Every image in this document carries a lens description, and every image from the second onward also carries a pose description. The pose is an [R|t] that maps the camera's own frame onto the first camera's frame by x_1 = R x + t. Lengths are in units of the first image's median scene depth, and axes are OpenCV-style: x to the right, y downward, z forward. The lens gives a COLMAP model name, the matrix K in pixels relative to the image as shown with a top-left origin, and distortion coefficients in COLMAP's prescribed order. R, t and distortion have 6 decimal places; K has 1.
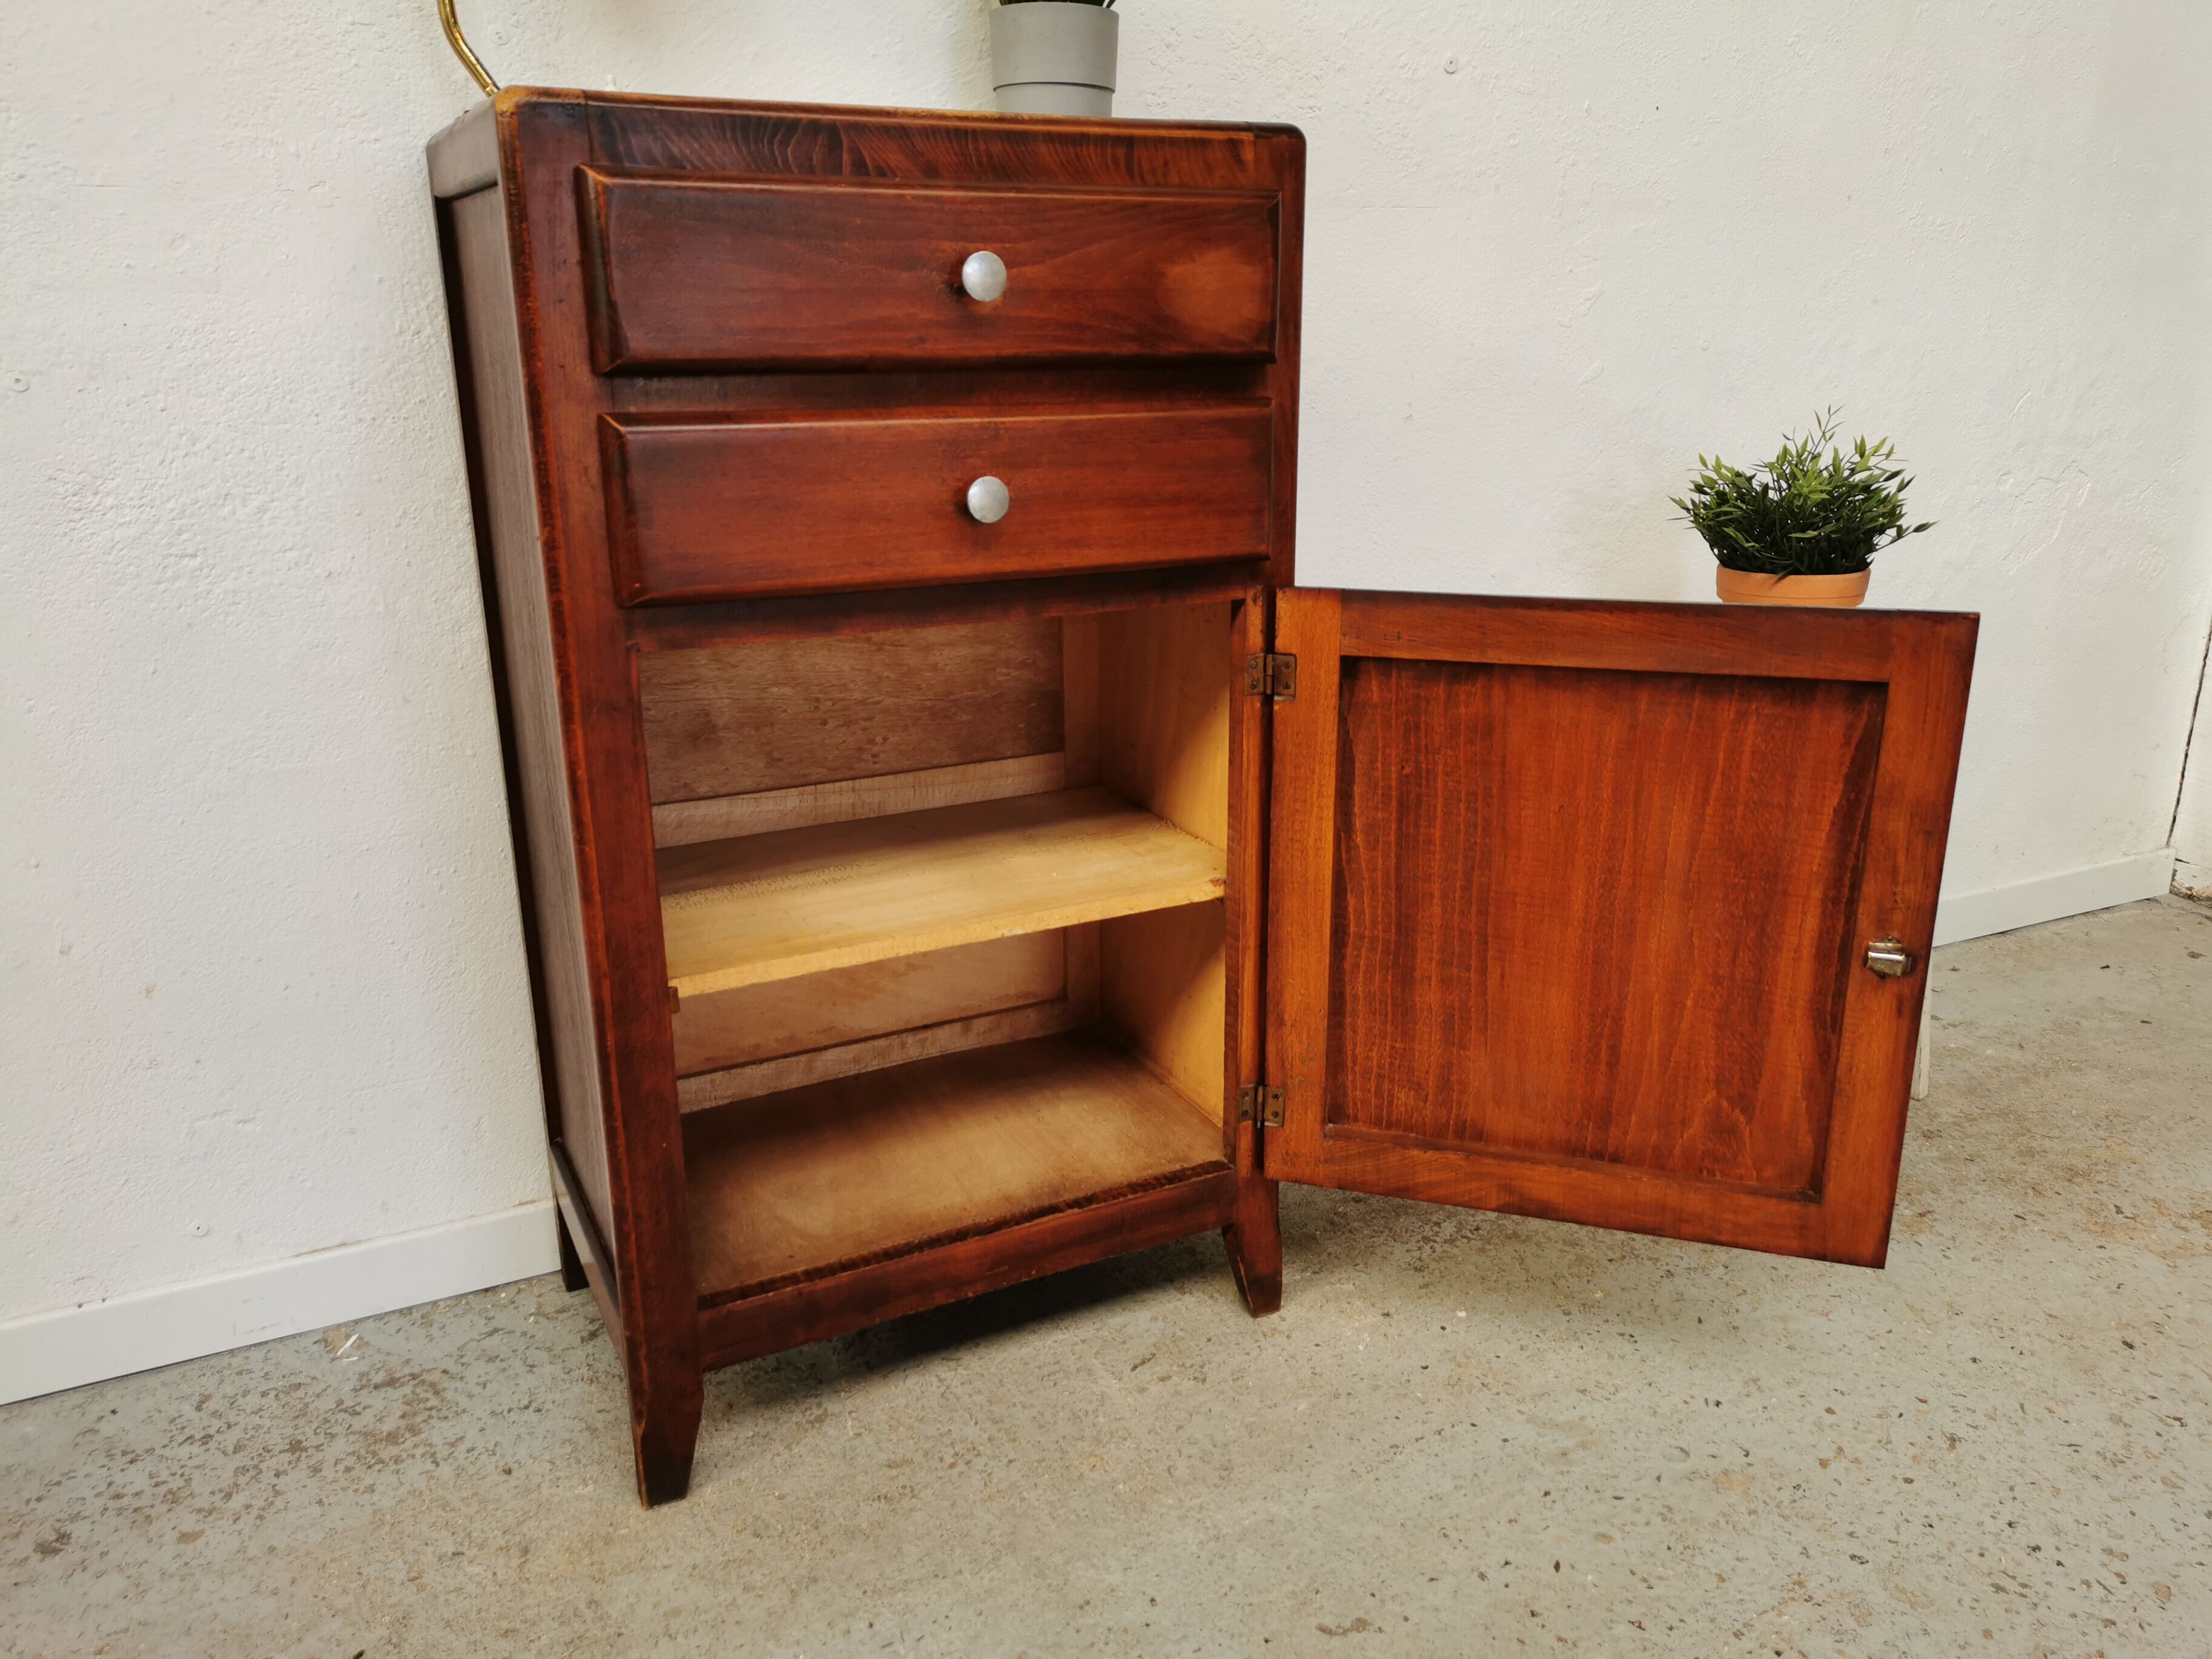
lens RADIAL K [[1698.6, 0, 1111.3], [0, 1698.6, 829.5], [0, 0, 1]] dist [0.063828, -0.061626]
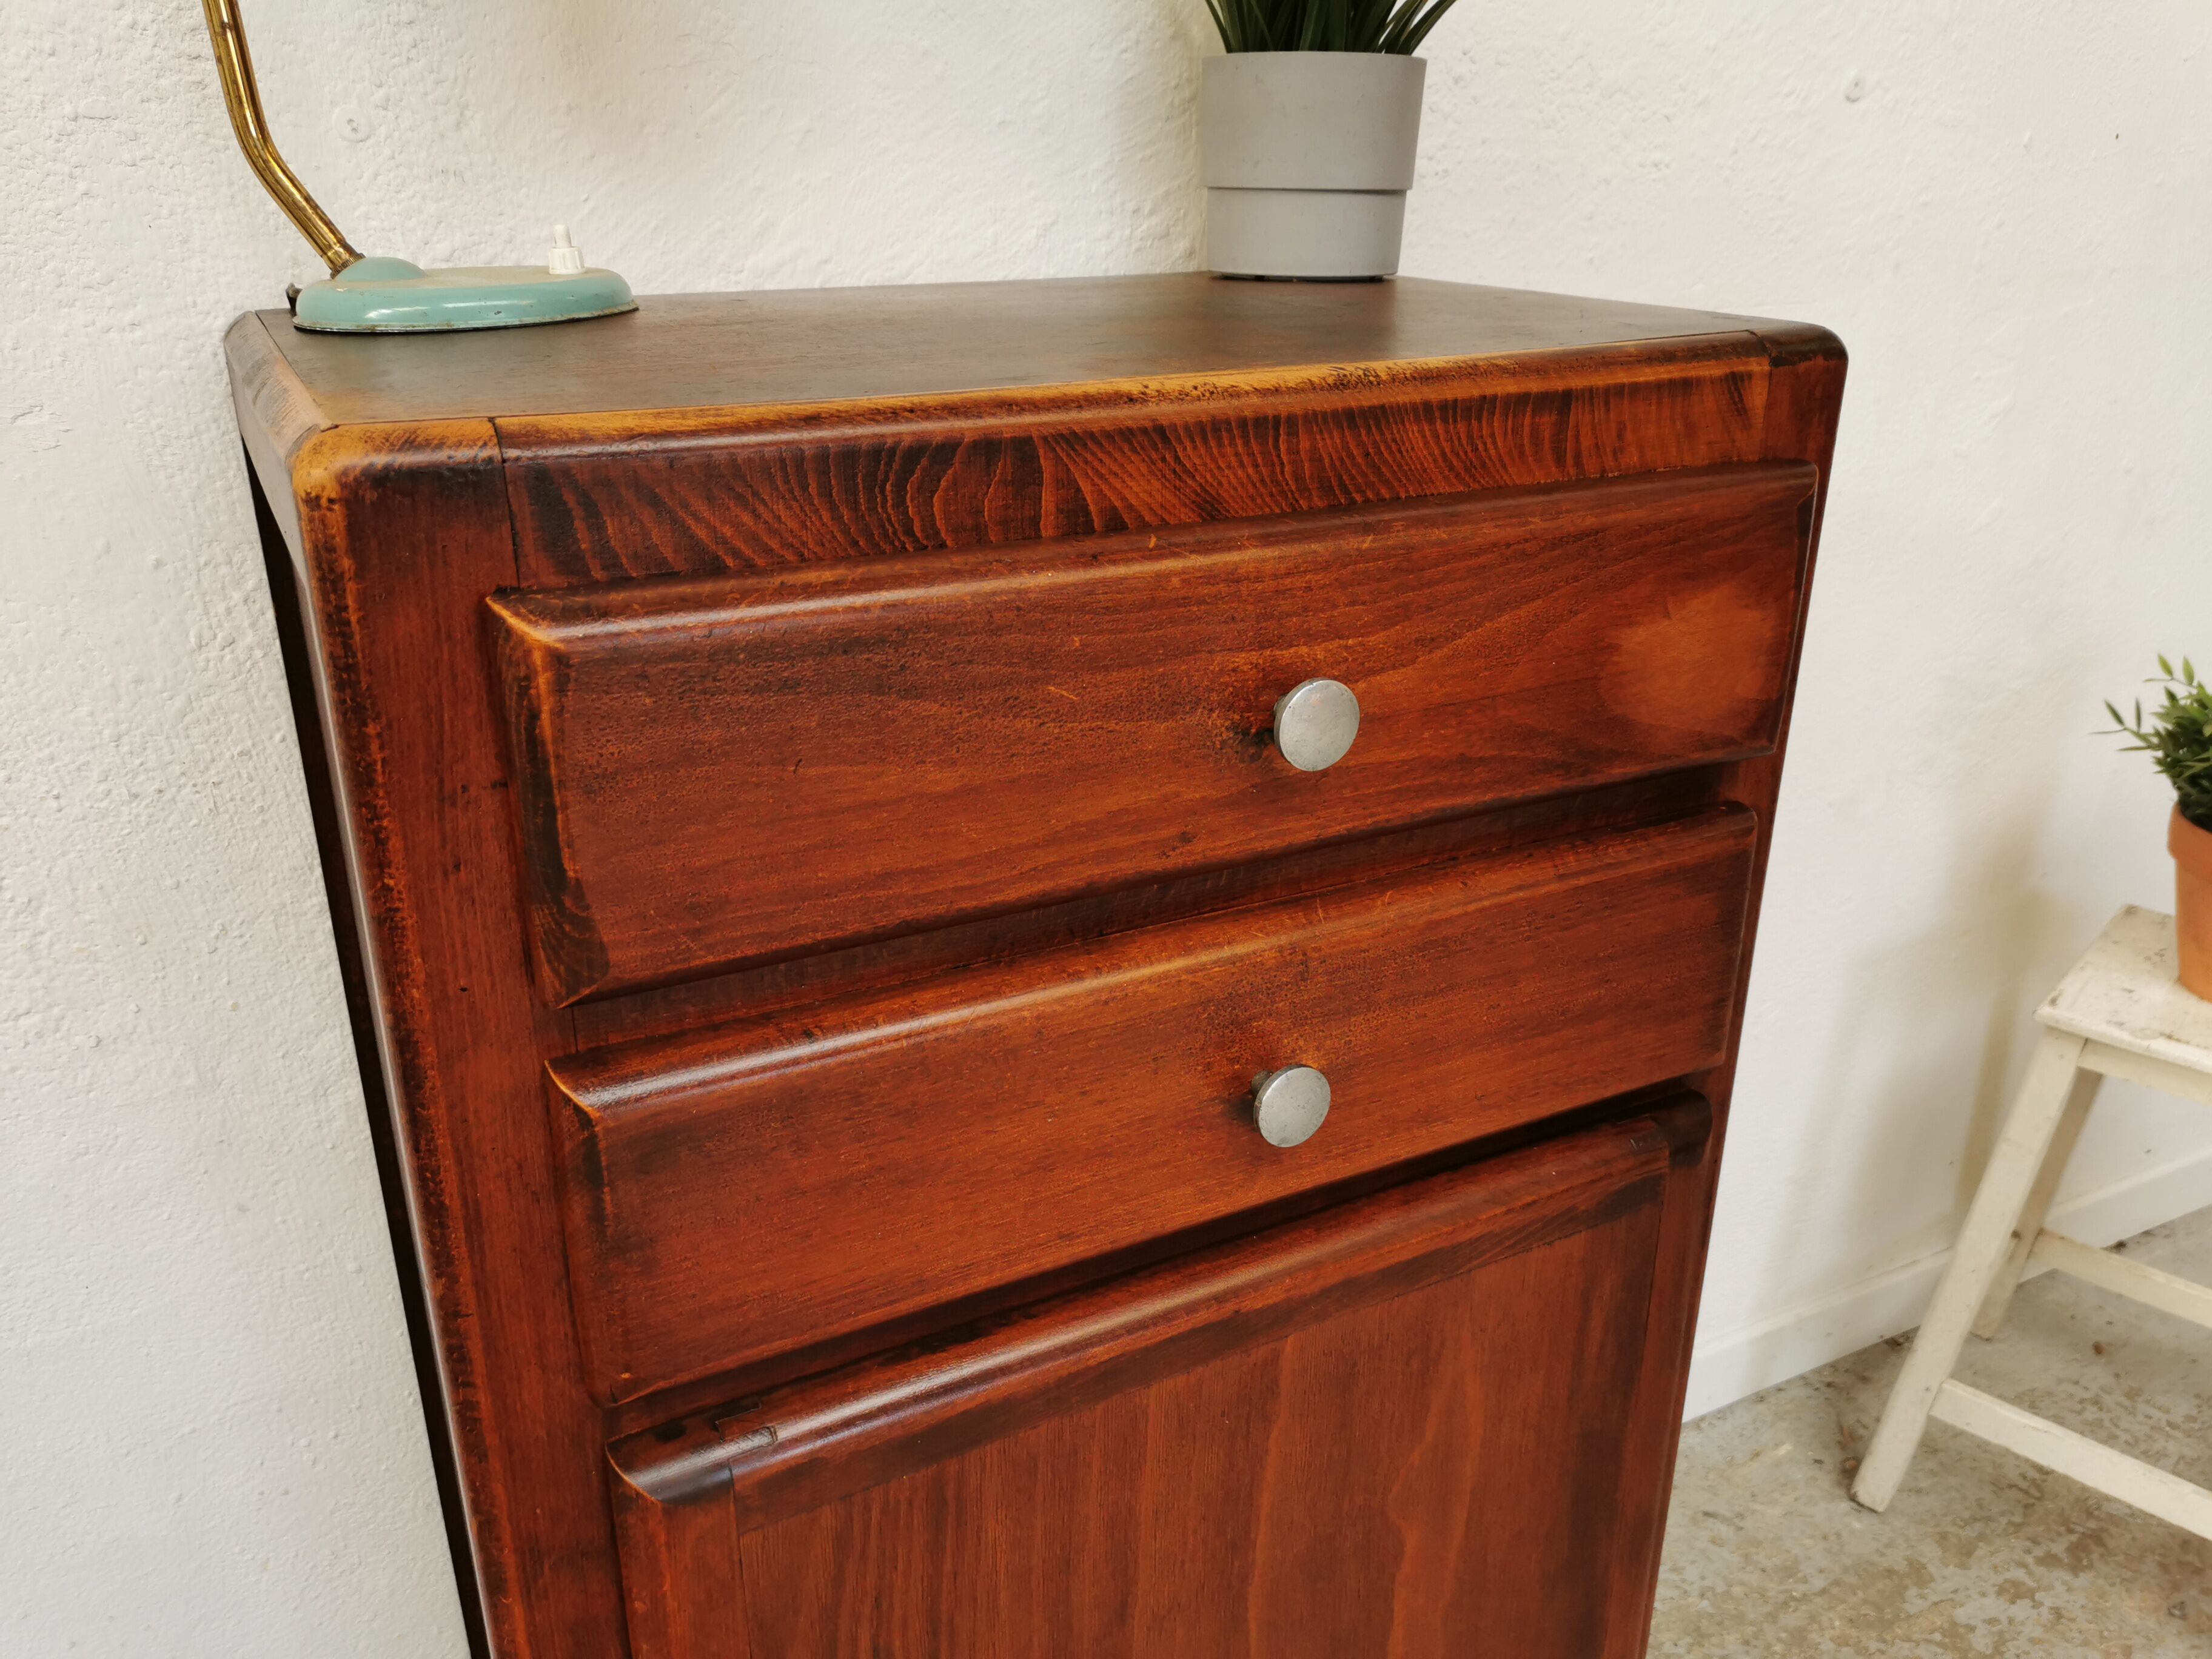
lens RADIAL K [[1719.4, 0, 1110.5], [0, 1719.4, 829.3], [0, 0, 1]] dist [0.045415, -0.044053]
pose [[0.999808, -0.001432, 0.019546, -0.120941], [-0.000202, 0.996522, 0.083330, -0.276921], [-0.019597, -0.083318, 0.996330, 0.412403]]
